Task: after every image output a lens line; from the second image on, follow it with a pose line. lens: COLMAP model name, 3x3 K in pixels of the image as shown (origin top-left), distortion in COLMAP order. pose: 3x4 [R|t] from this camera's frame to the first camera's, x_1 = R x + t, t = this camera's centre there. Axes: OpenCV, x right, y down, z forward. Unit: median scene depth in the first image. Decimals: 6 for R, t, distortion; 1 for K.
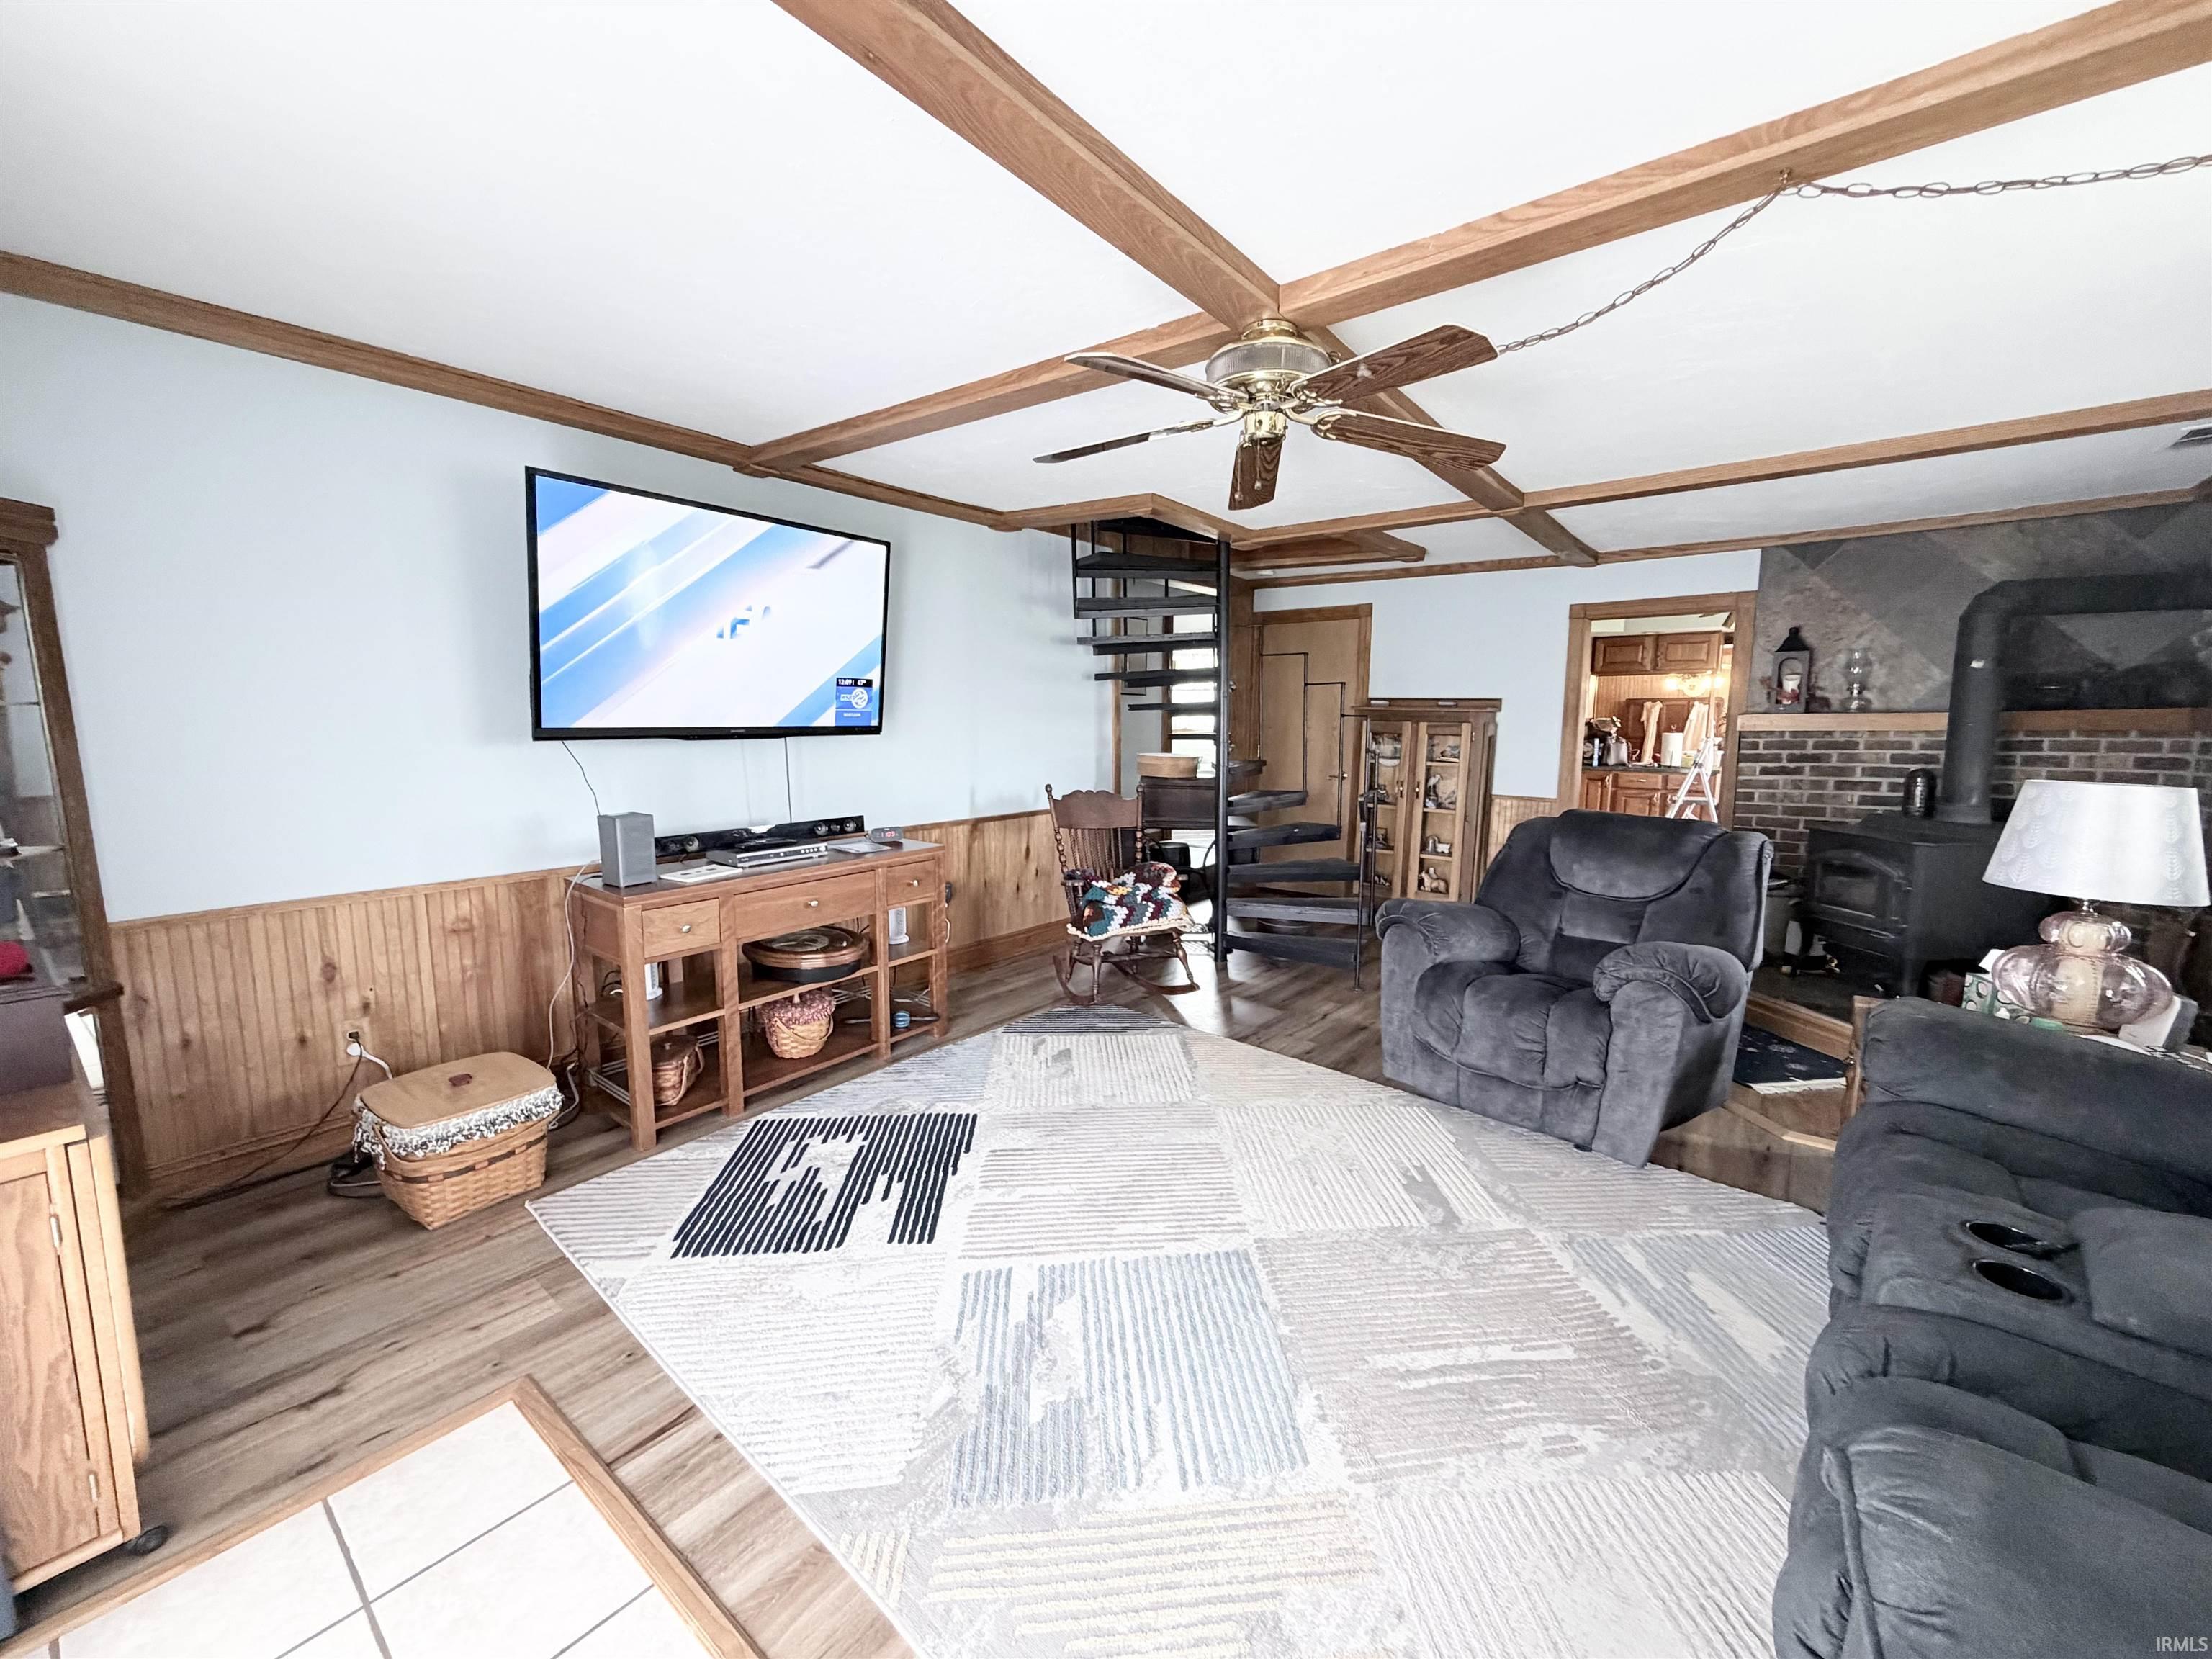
lens RADIAL K [[878.1, 0, 1110.3], [0, 878.1, 836.0], [0, 0, 1]] dist [0.002179, -0.000519]
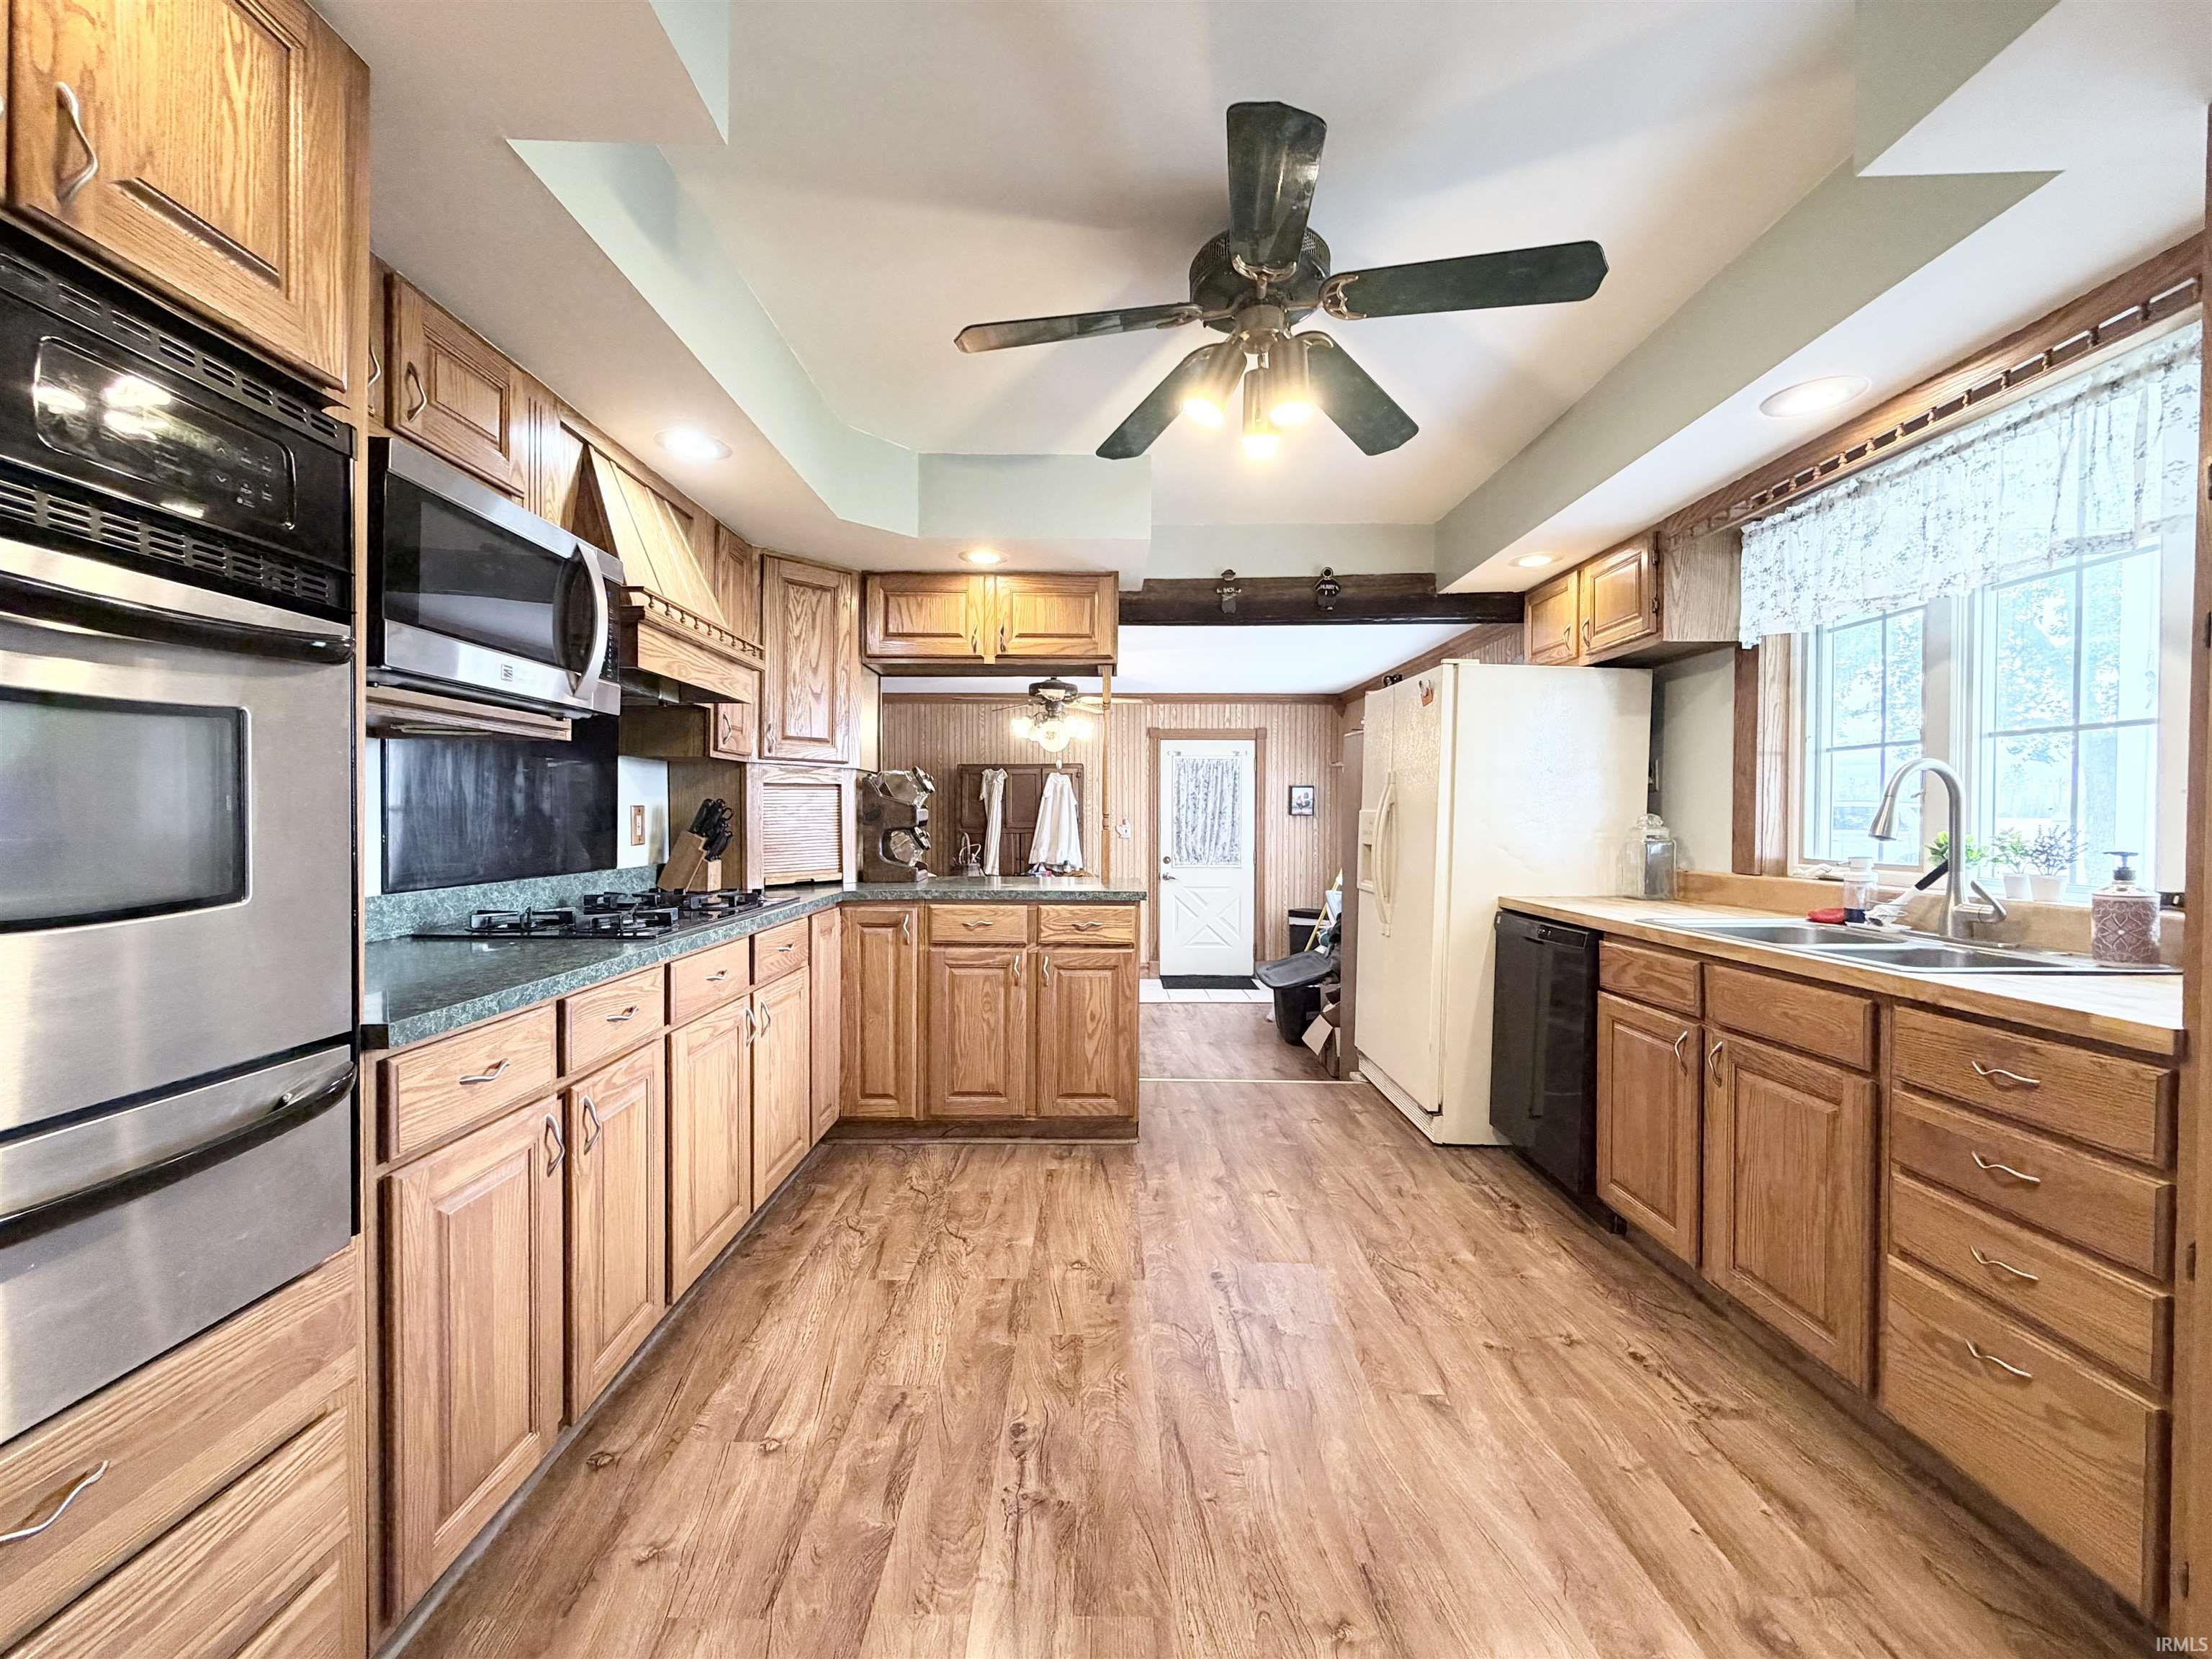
lens RADIAL K [[878.1, 0, 1098.0], [0, 878.1, 828.2], [0, 0, 1]] dist [0.002179, -0.000519]
pose [[0.785629, -0.001971, 0.618695, 0.662156], [0.074087, 0.993099, -0.090914, -0.108954], [-0.614247, 0.117262, 0.780353, 1.083147]]
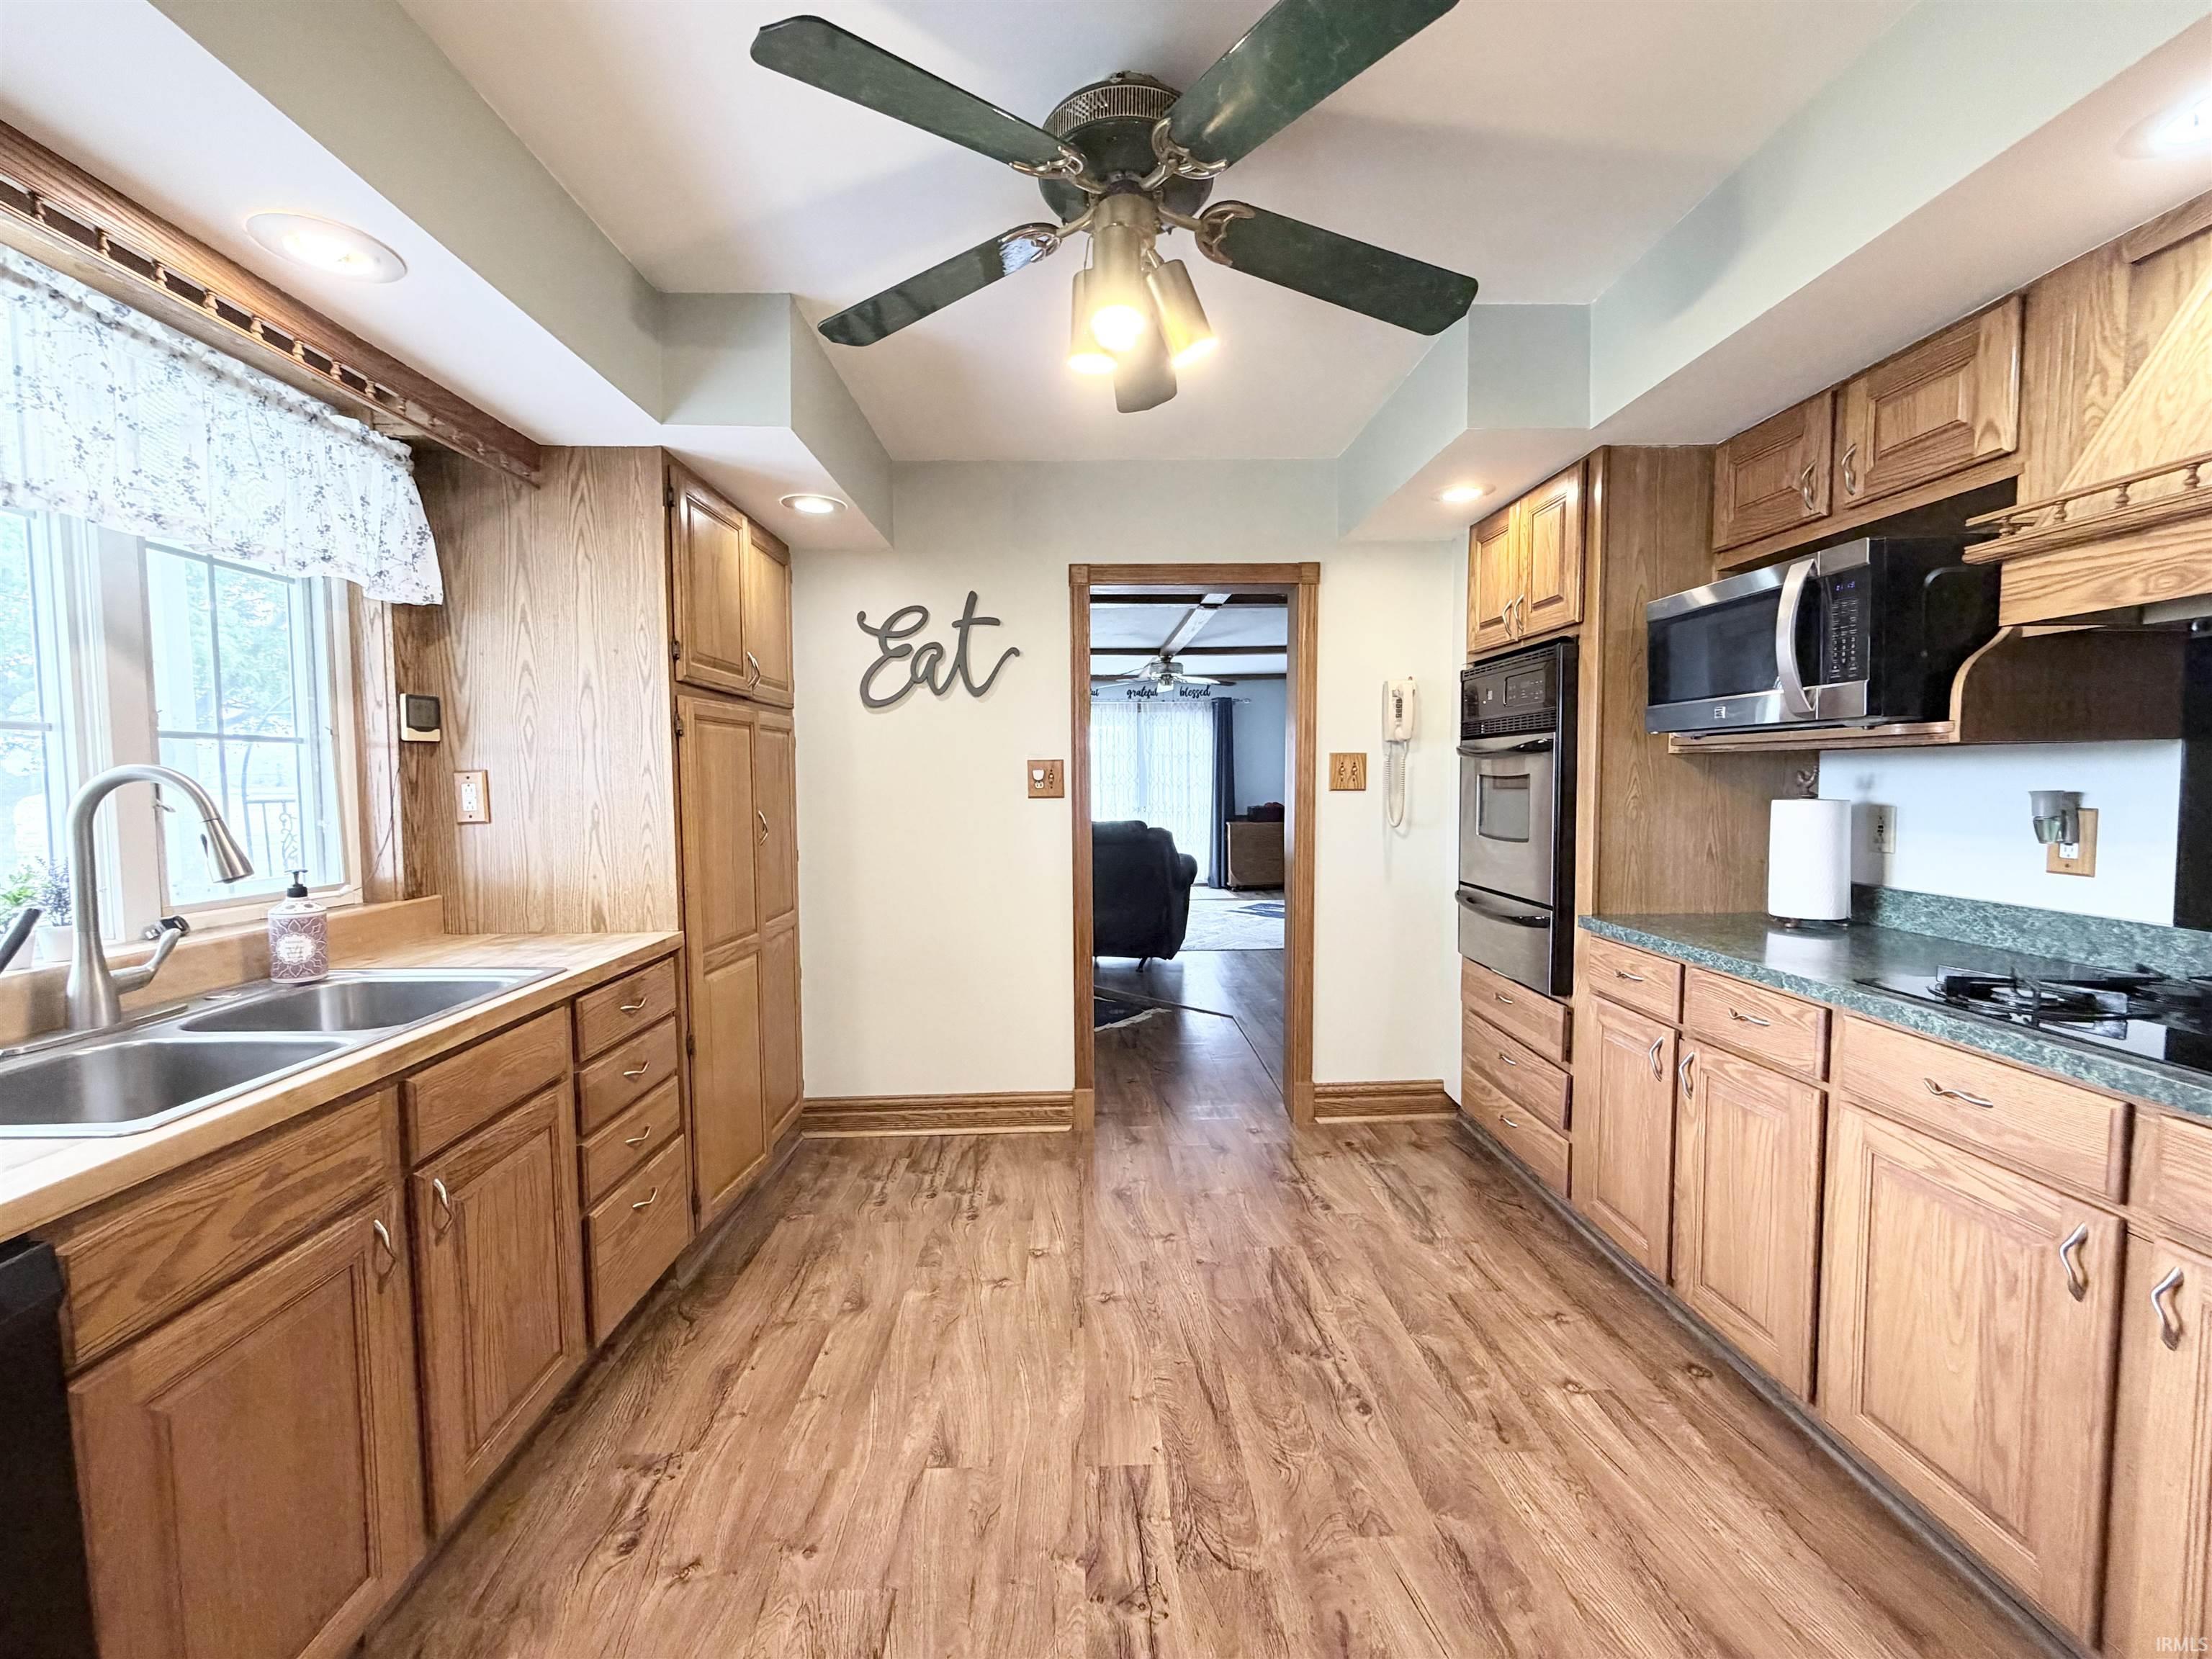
lens RADIAL K [[878.1, 0, 1094.9], [0, 878.1, 824.6], [0, 0, 1]] dist [0.002179, -0.000519]
pose [[-0.770784, 0.043964, -0.635578, 1.173732], [-0.072601, 0.985056, 0.156183, -0.198606], [0.632947, 0.166526, -0.756073, 1.579256]]
